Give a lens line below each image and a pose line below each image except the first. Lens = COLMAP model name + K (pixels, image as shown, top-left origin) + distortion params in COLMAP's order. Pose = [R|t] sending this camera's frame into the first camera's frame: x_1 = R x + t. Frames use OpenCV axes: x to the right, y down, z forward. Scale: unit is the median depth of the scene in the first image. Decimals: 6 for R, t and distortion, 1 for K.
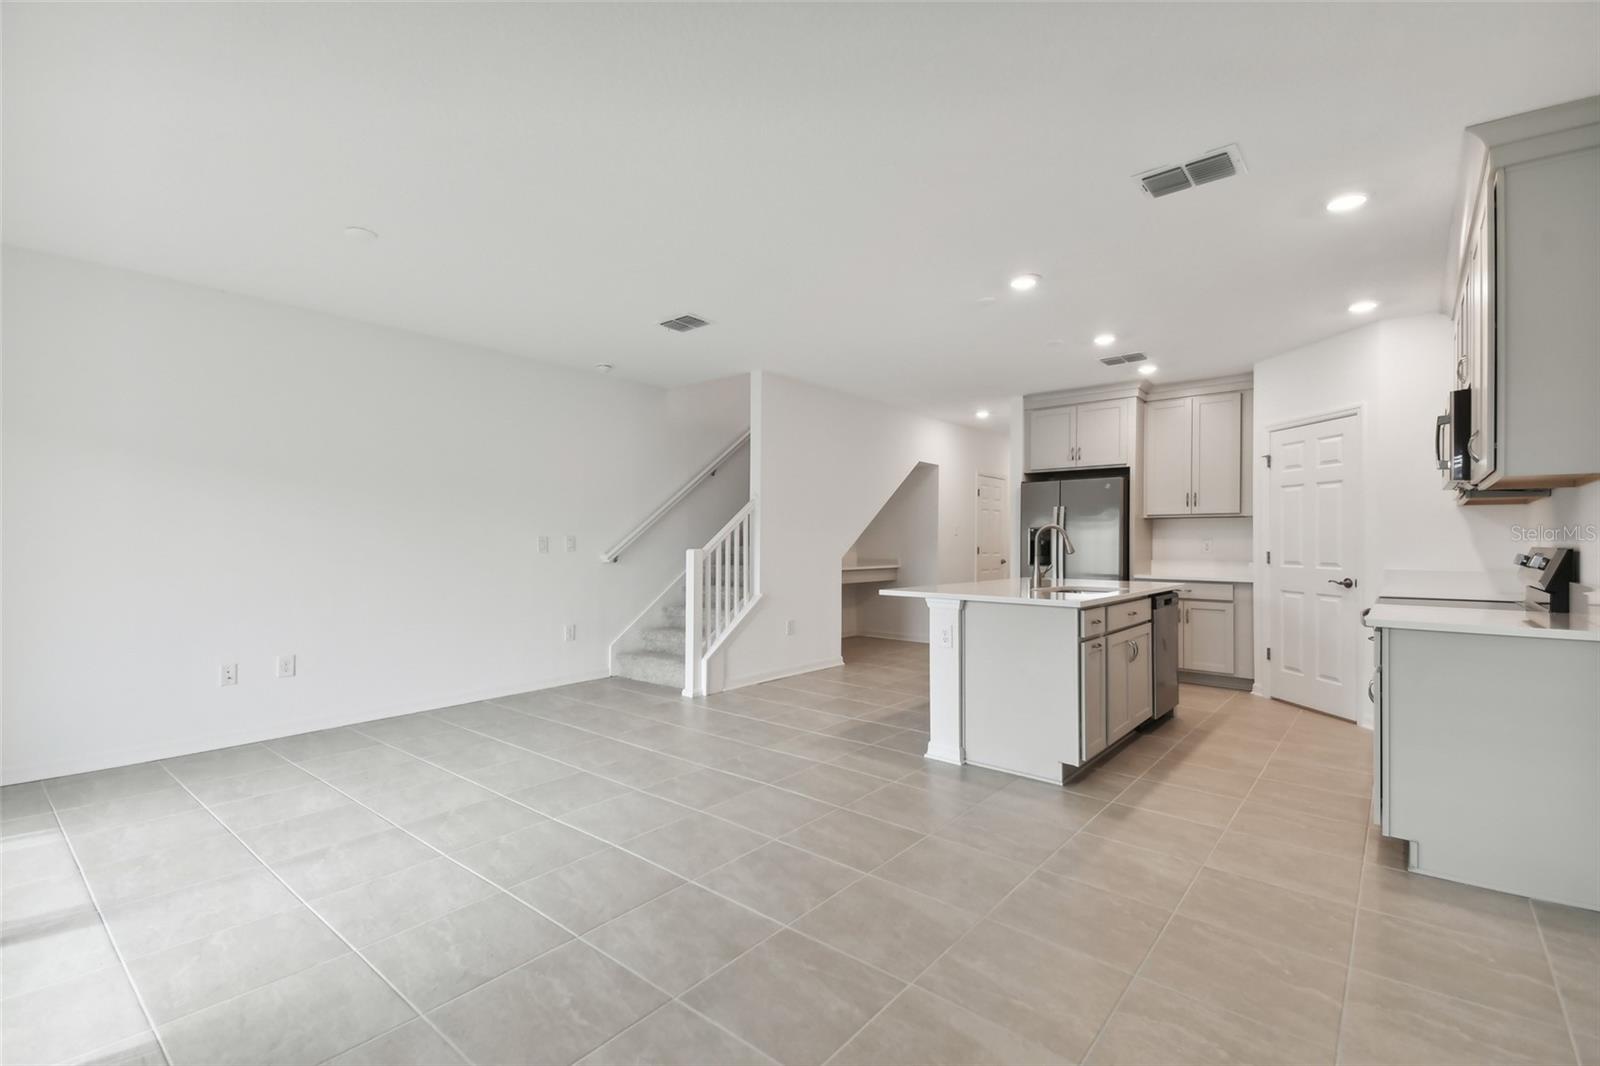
lens RADIAL K [[705.0, 0, 797.8], [0, 705.0, 546.4], [0, 0, 1]] dist [0.034856, -0.009653]
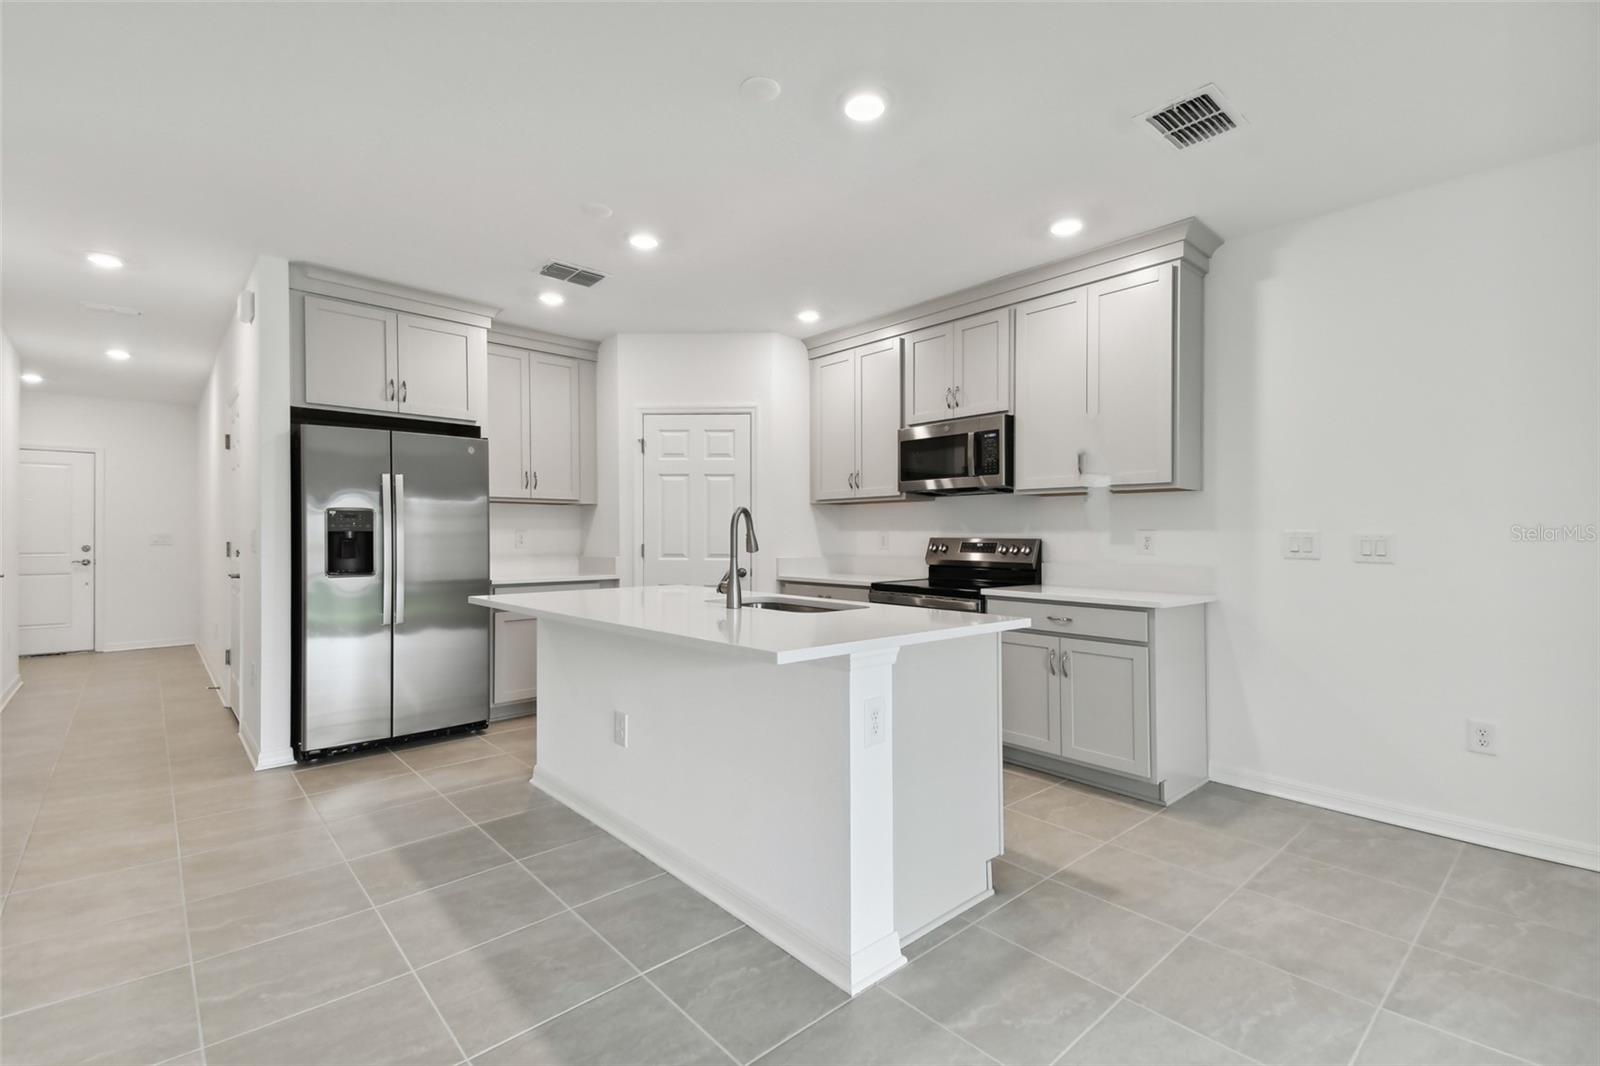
lens RADIAL K [[705.0, 0, 791.7], [0, 705.0, 519.5], [0, 0, 1]] dist [0.034856, -0.009653]
pose [[0.137047, 0.020484, 0.990353, -0.195991], [0.004499, 0.999763, -0.021301, -0.004066], [-0.990554, 0.007375, 0.136922, 0.646509]]
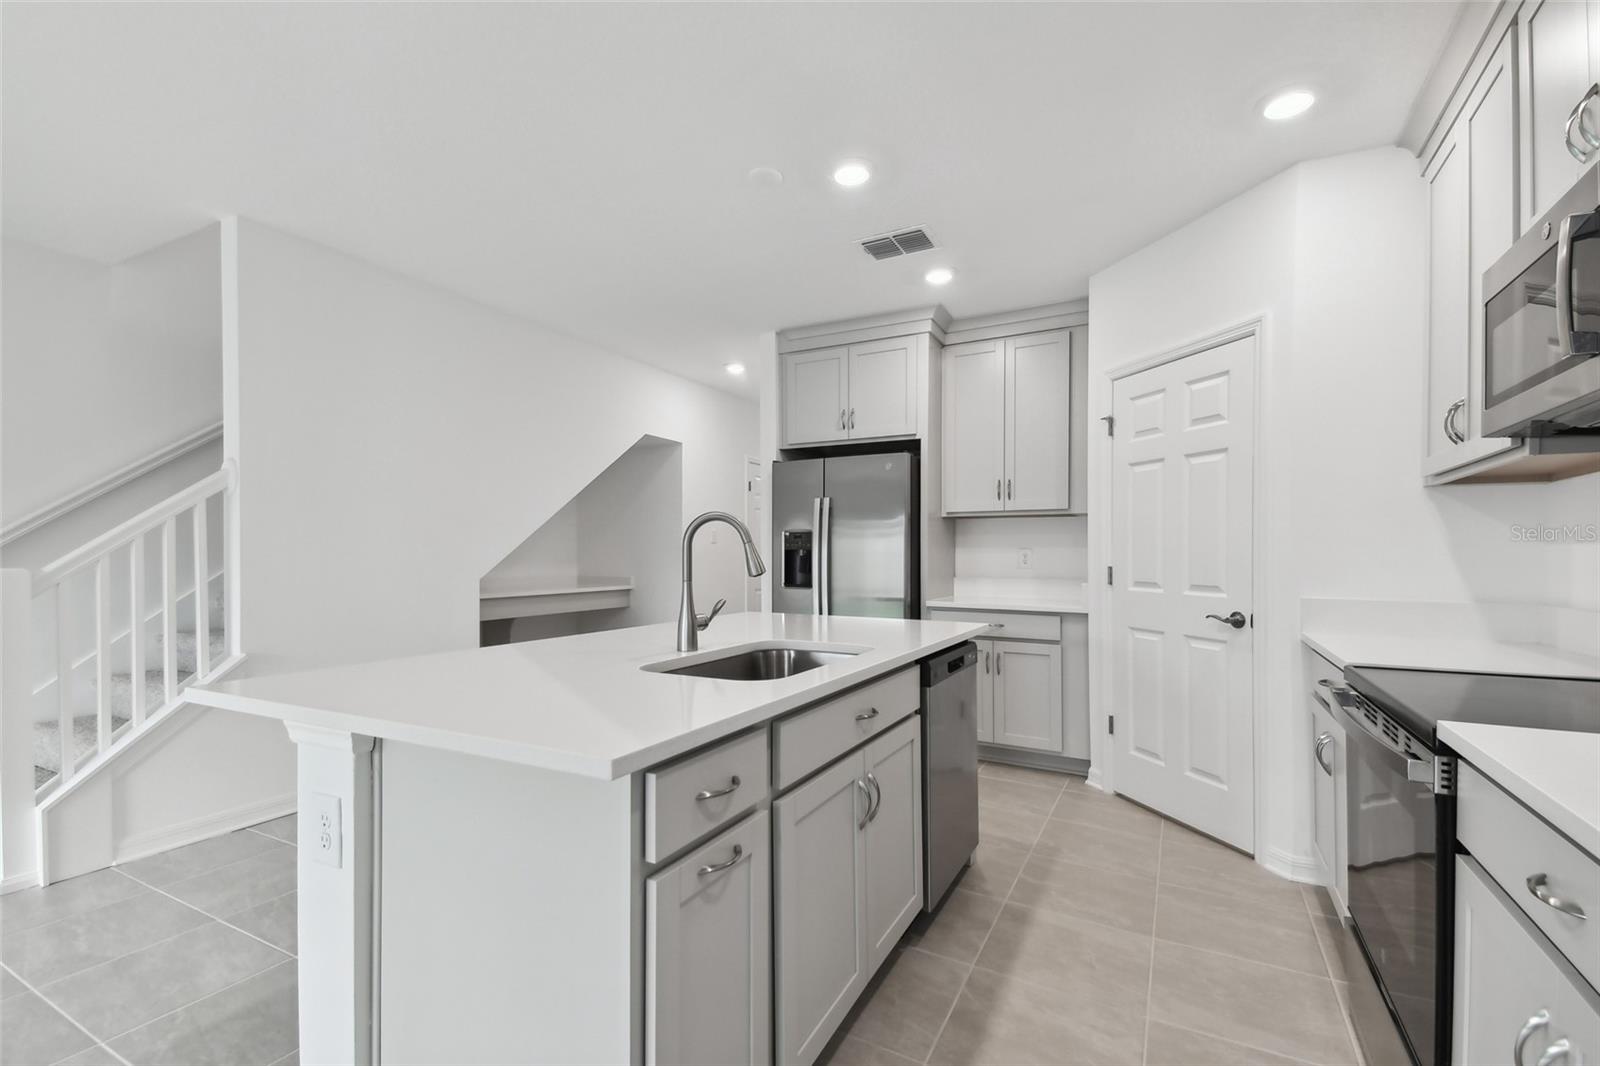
lens RADIAL K [[705.0, 0, 797.4], [0, 705.0, 558.2], [0, 0, 1]] dist [0.034856, -0.009653]
pose [[0.978788, -0.002168, 0.204864, 0.236701], [0.001971, 0.999997, 0.001165, -0.001471], [-0.204866, -0.000736, 0.978790, 0.406491]]
